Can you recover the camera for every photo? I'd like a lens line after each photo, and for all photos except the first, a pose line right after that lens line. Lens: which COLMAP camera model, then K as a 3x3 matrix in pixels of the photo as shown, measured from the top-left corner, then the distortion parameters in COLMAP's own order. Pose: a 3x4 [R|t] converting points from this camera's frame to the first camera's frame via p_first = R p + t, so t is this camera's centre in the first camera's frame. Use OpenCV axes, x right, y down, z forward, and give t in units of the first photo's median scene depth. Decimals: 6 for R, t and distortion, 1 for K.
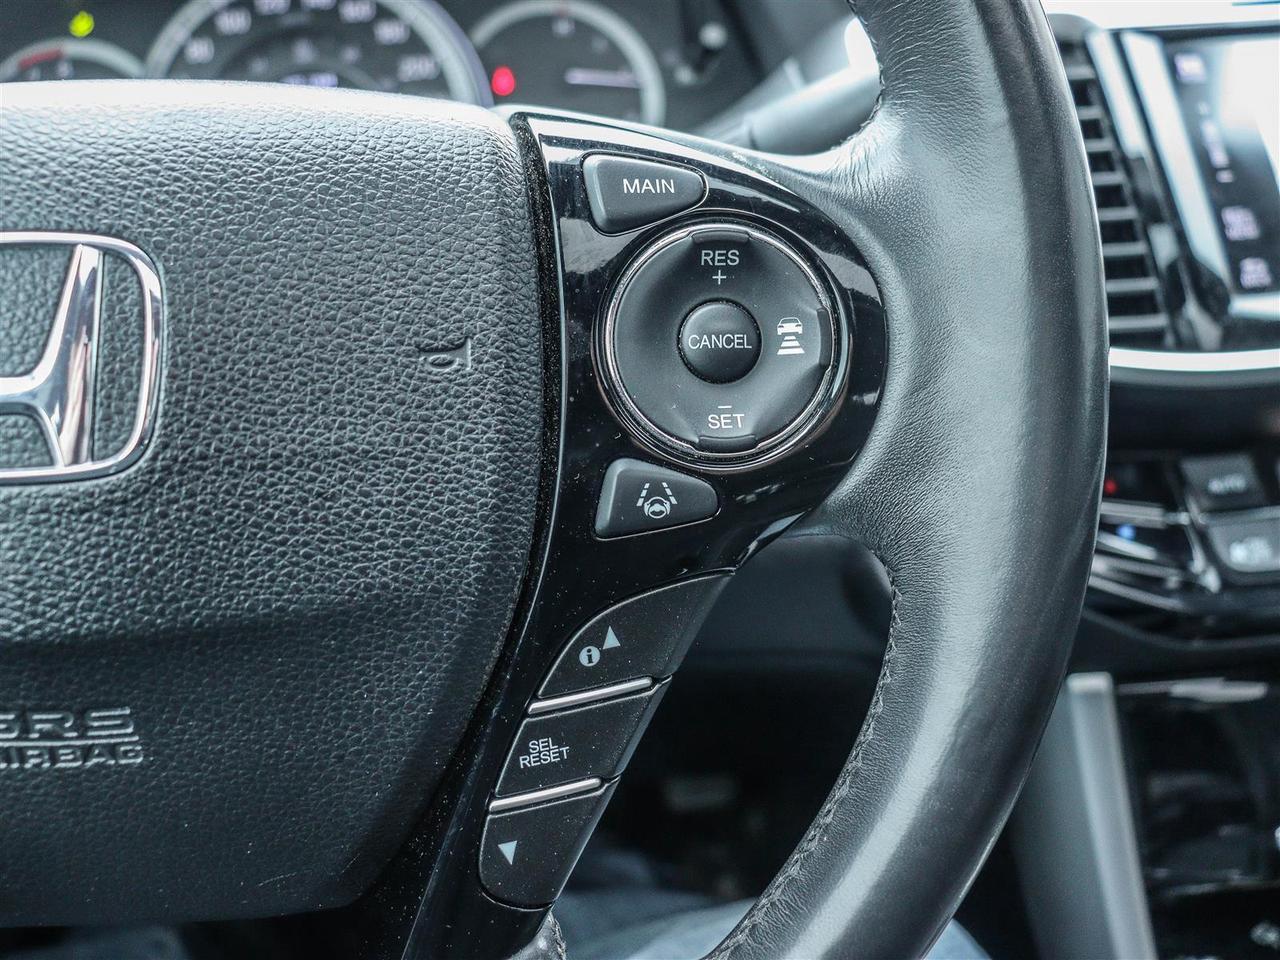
lens RADIAL K [[1084.4, 0, 636.5], [0, 1084.4, 472.0], [0, 0, 1]] dist [-0.113376, 0.019444]
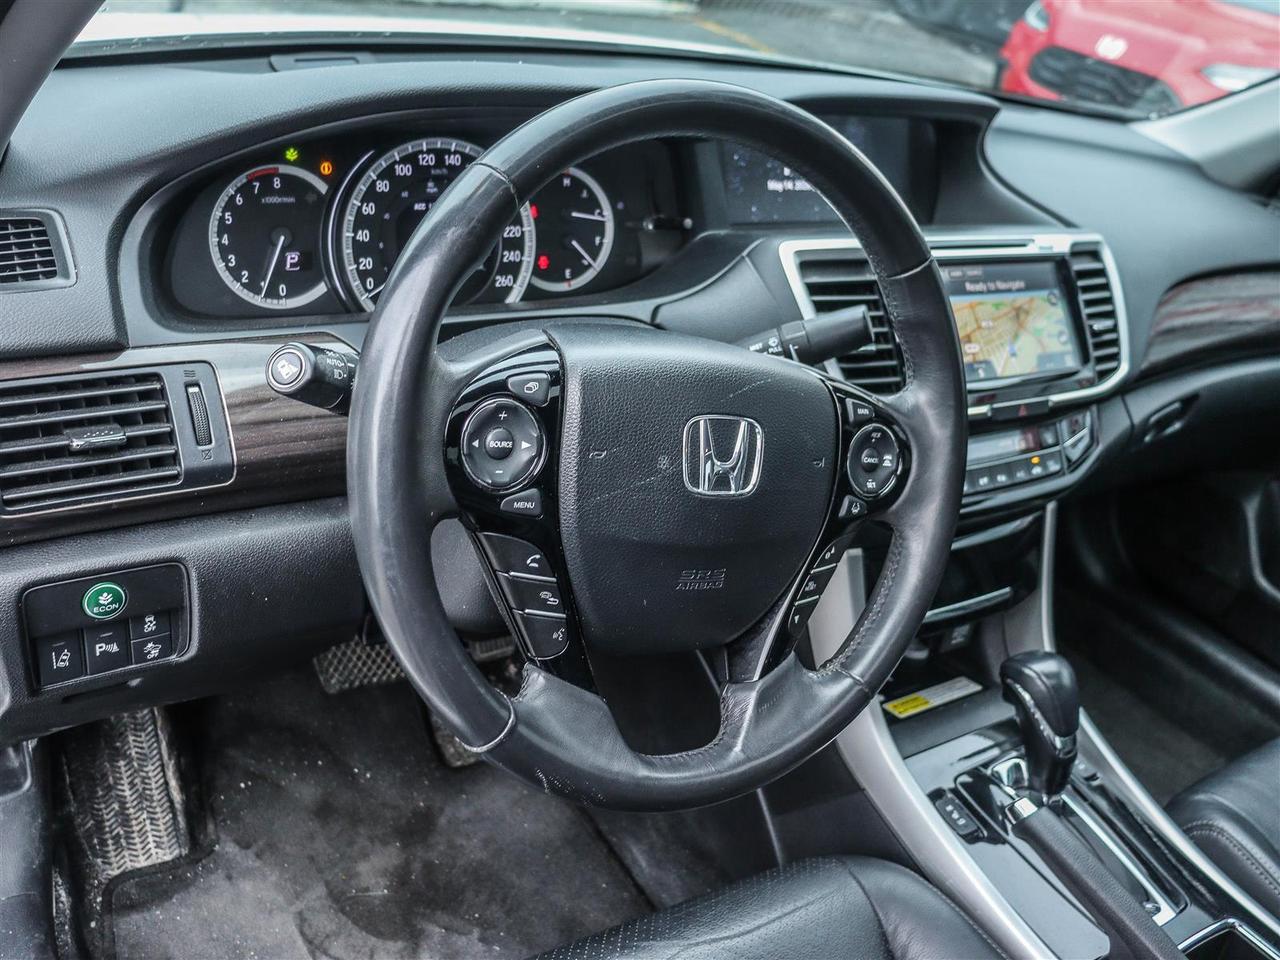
lens RADIAL K [[1167.3, 0, 634.1], [0, 1167.3, 477.1], [0, 0, 1]] dist [-0.125477, 0.000000]
pose [[0.859083, 0.060148, 0.508290, -2.319784], [-0.097298, 0.994154, 0.046804, -0.164777], [-0.502504, -0.089664, 0.859913, -1.652909]]
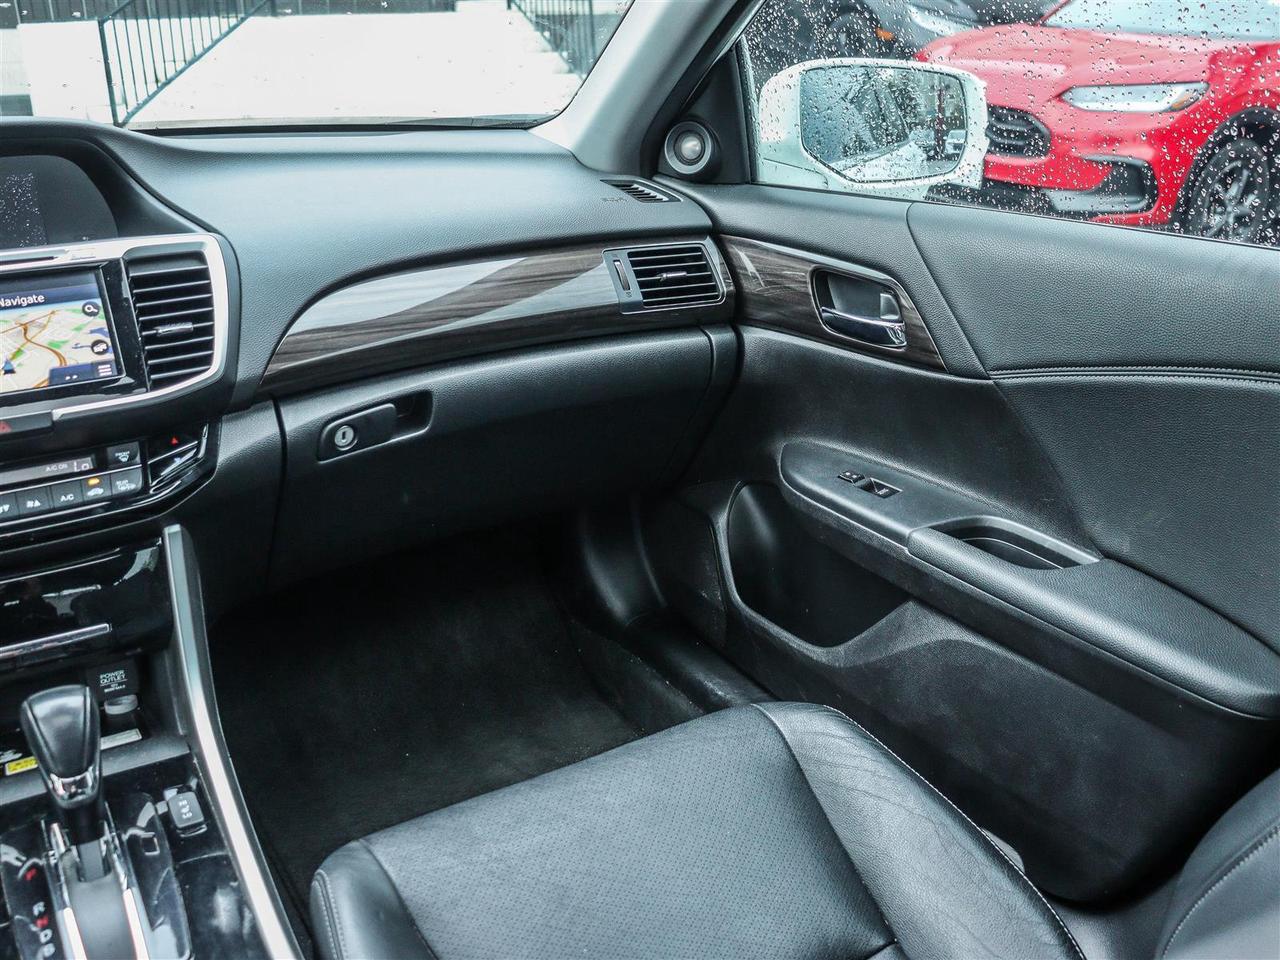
lens RADIAL K [[1167.3, 0, 648.2], [0, 1167.3, 479.8], [0, 0, 1]] dist [-0.125477, 0.000000]
pose [[0.886429, -0.001280, 0.462864, 1.745095], [0.028085, 0.998302, -0.051026, 0.123715], [-0.462012, 0.058230, 0.884960, -3.350002]]
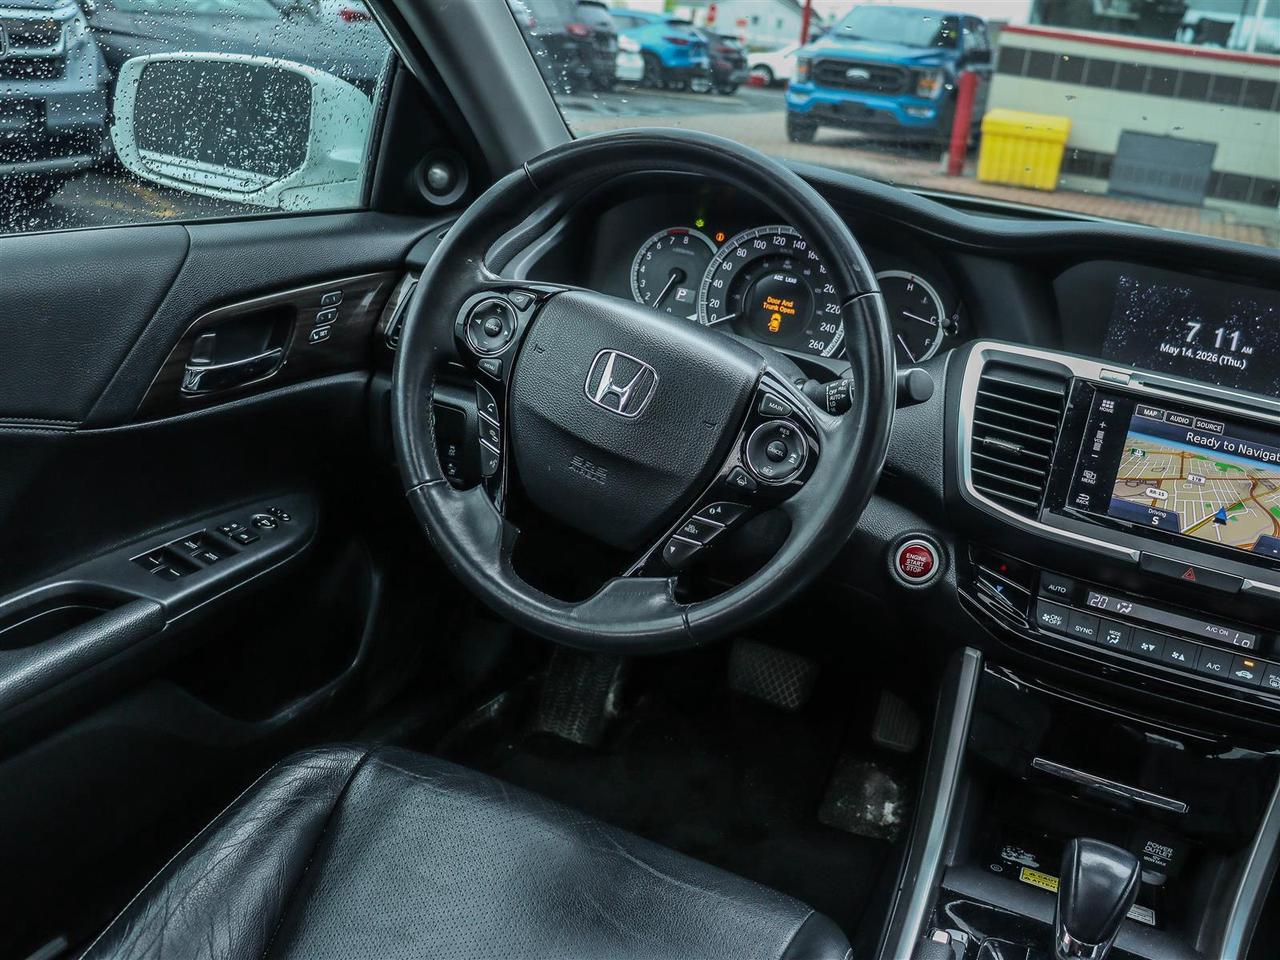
lens RADIAL K [[1167.3, 0, 652.3], [0, 1167.3, 480.5], [0, 0, 1]] dist [-0.125477, 0.000000]
pose [[0.824083, 0.424807, -0.374735, 1.316454], [-0.428283, 0.900215, 0.078661, -0.165038], [0.370758, 0.095670, 0.923789, -2.980907]]
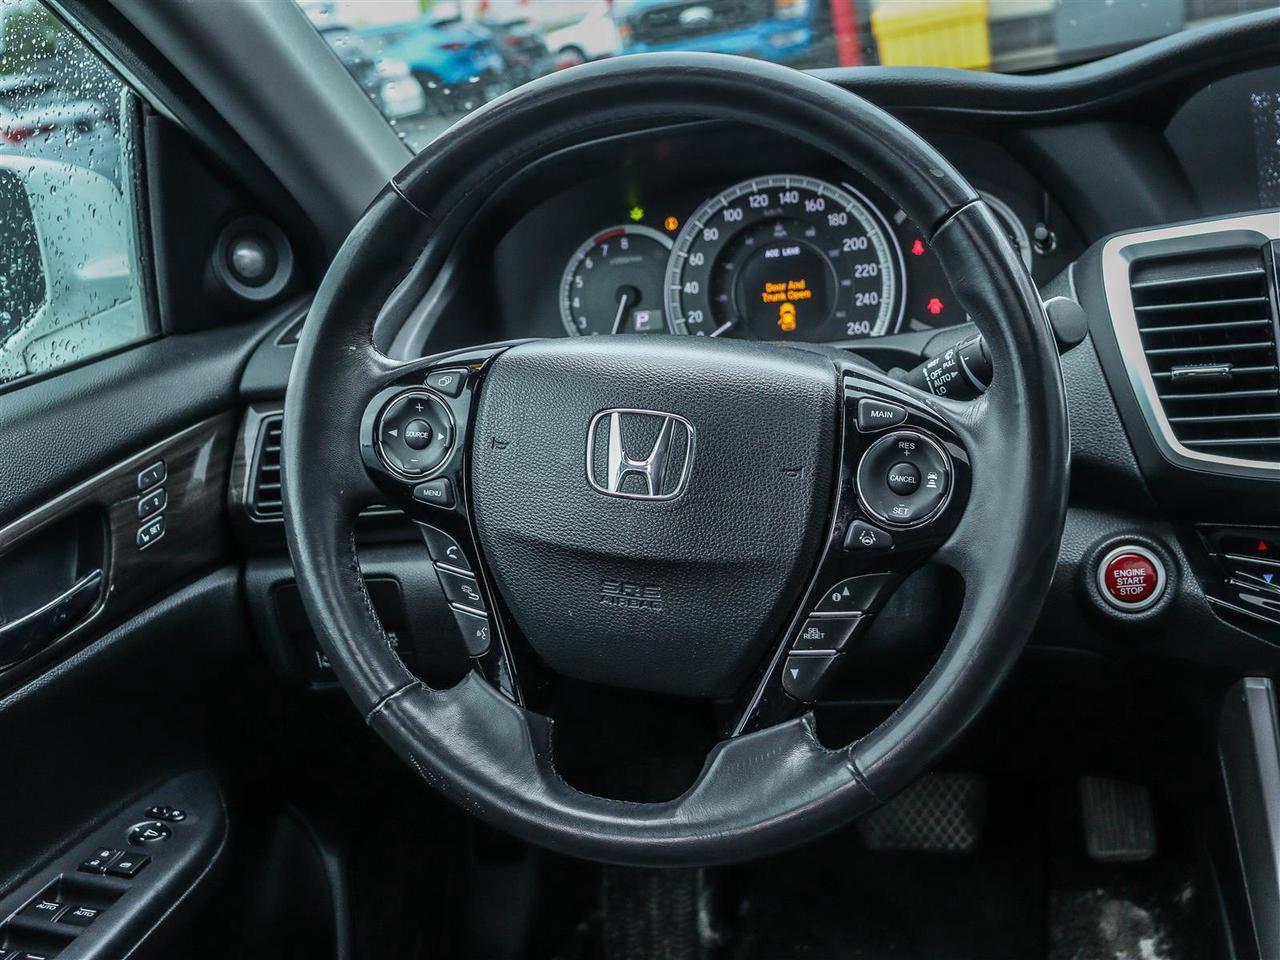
lens RADIAL K [[1546.1, 0, 649.5], [0, 1546.1, 491.8], [0, 0, 1]] dist [-0.033703, 0.000000]
pose [[0.927564, 0.123938, -0.352512, 0.798129], [-0.133586, 0.991032, -0.003072, -0.001720], [0.348970, 0.049940, 0.935802, -2.545382]]
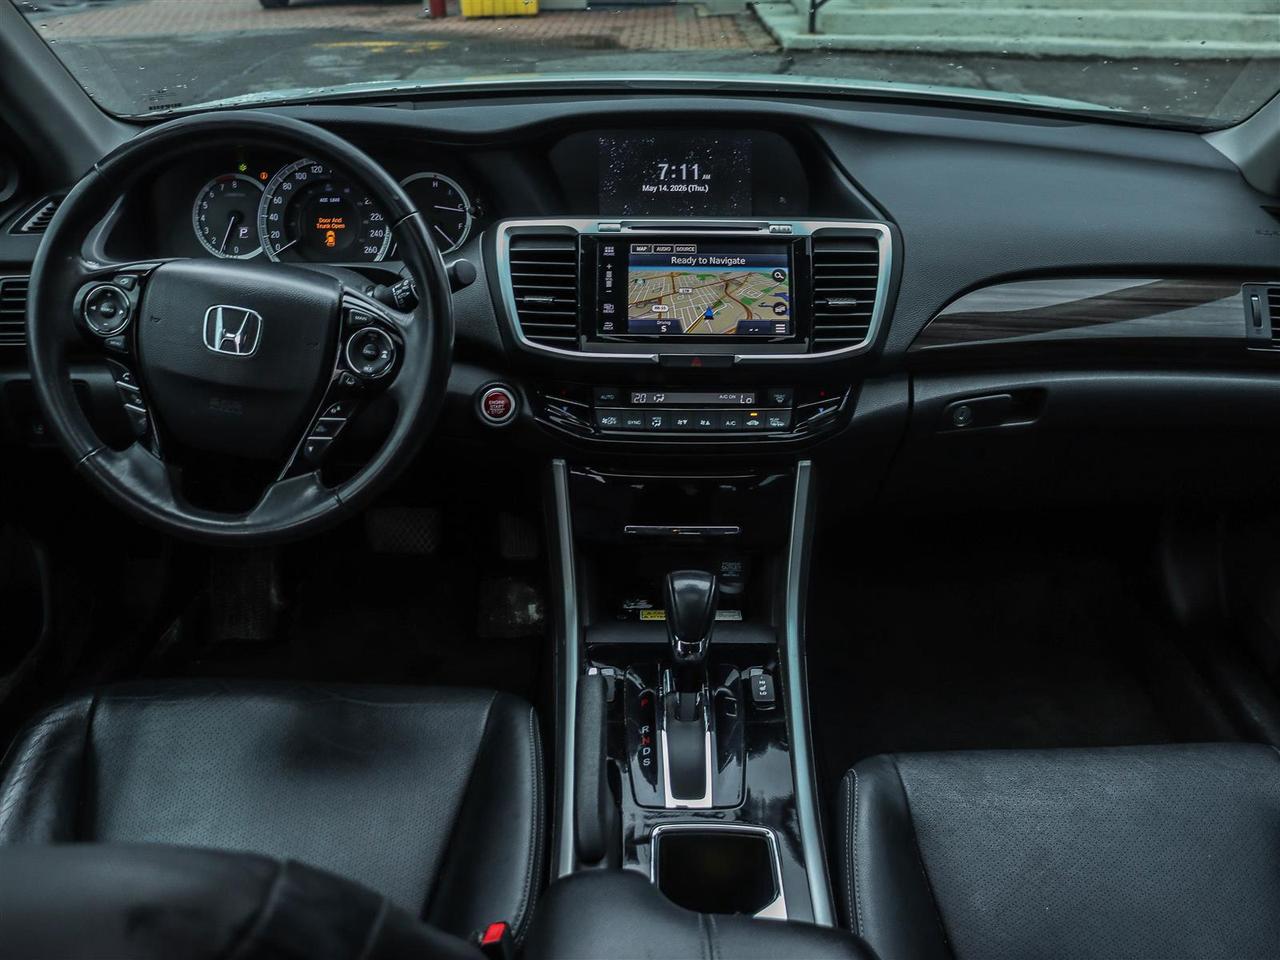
lens RADIAL K [[1167.3, 0, 630.1], [0, 1167.3, 476.3], [0, 0, 1]] dist [-0.125477, 0.000000]
pose [[0.979228, 0.200542, -0.029920, 1.497844], [-0.197298, 0.976435, 0.087454, -0.262363], [0.046753, -0.079734, 0.995719, -4.195391]]
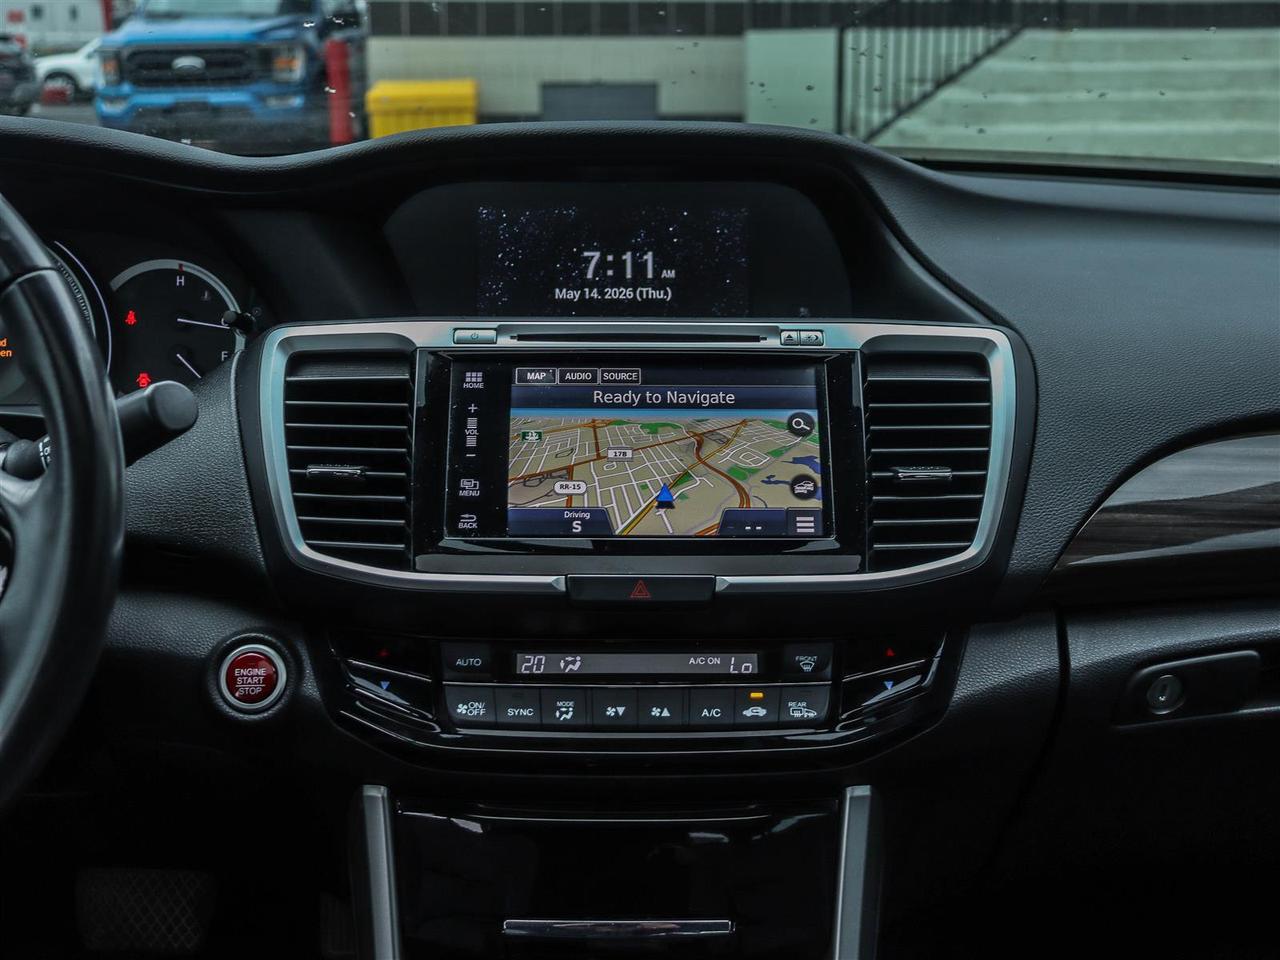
lens RADIAL K [[1546.1, 0, 638.1], [0, 1546.1, 487.7], [0, 0, 1]] dist [-0.033703, 0.000000]
pose [[0.980687, 0.189995, -0.046427, 1.661433], [-0.194011, 0.975043, -0.107941, -0.205423], [0.024760, 0.114864, 0.993073, -2.218773]]
